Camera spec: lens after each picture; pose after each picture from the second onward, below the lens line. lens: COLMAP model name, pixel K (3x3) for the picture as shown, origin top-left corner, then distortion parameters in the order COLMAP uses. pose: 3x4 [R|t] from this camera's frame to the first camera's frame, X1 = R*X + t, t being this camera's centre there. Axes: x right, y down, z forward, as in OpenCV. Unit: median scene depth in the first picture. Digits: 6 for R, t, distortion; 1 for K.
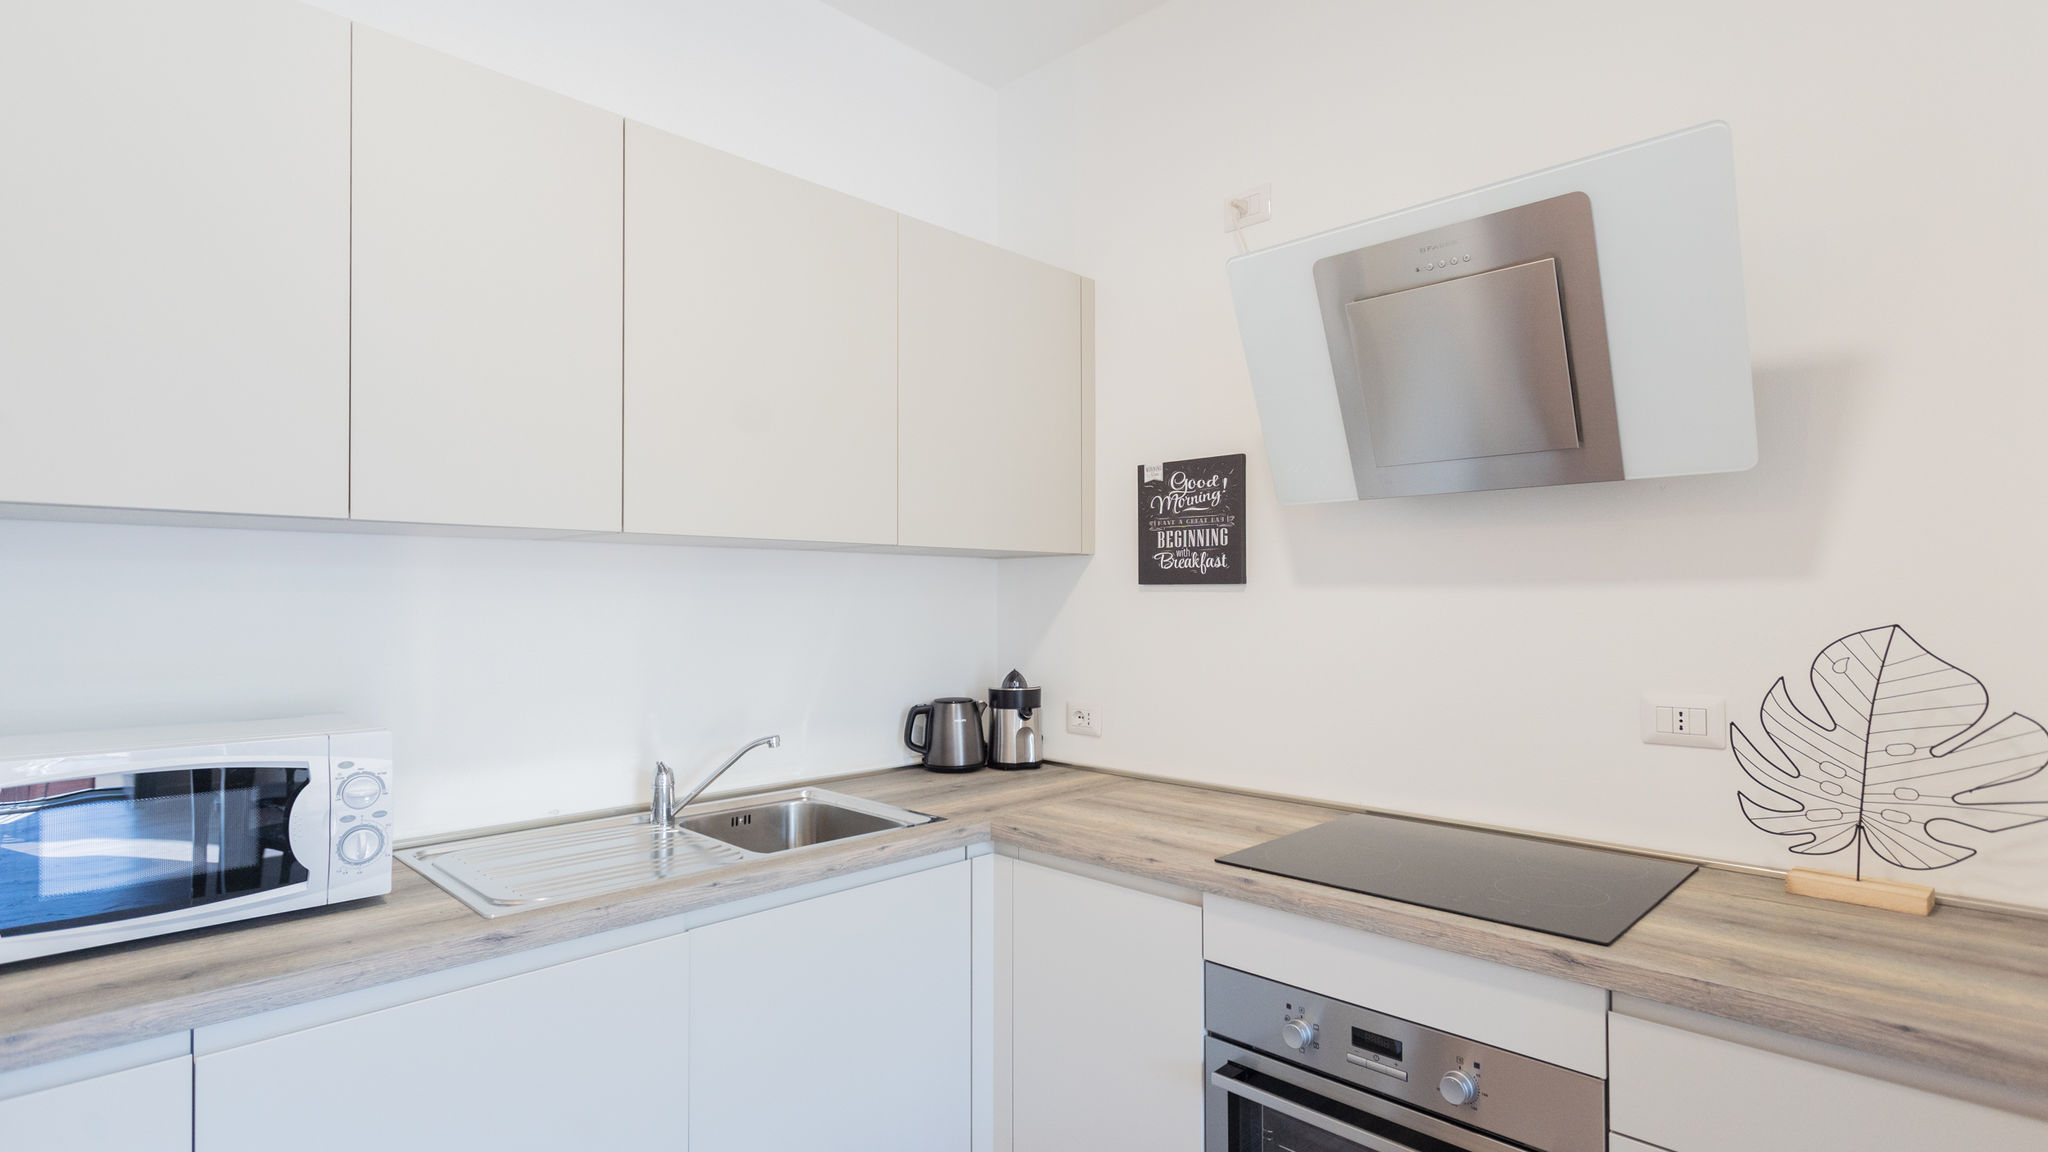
lens RADIAL K [[1010.3, 0, 1010.4], [0, 1010.3, 582.3], [0, 0, 1]] dist [0.001060, 0.000328]
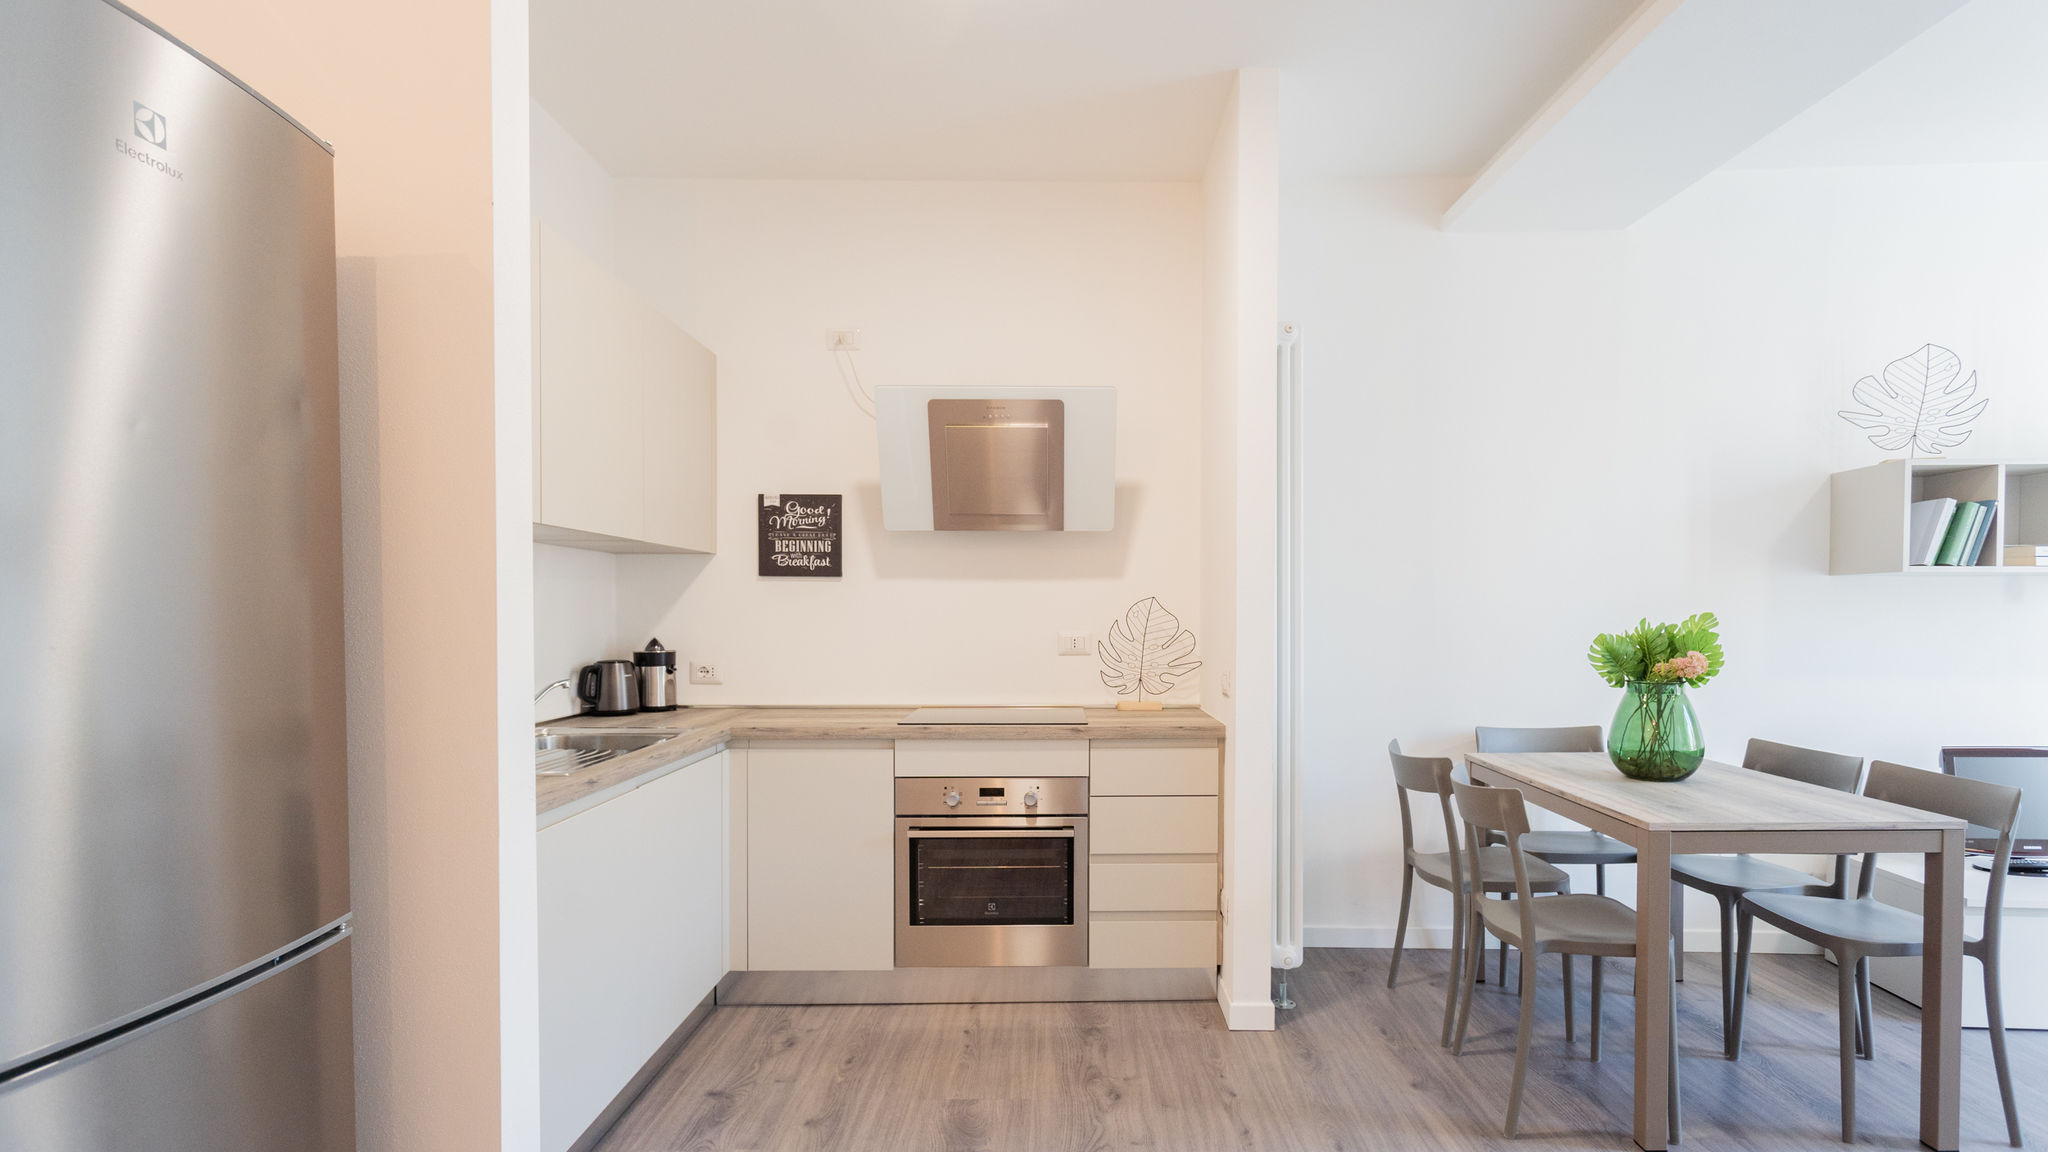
lens RADIAL K [[1003.9, 0, 1057.7], [0, 1003.9, 638.5], [0, 0, 1]] dist [-0.000256, -0.000518]
pose [[0.703044, -0.014813, 0.710992, -0.625278], [-0.015327, 0.999235, 0.035974, 0.034871], [-0.710981, -0.036188, 0.702280, -0.340729]]
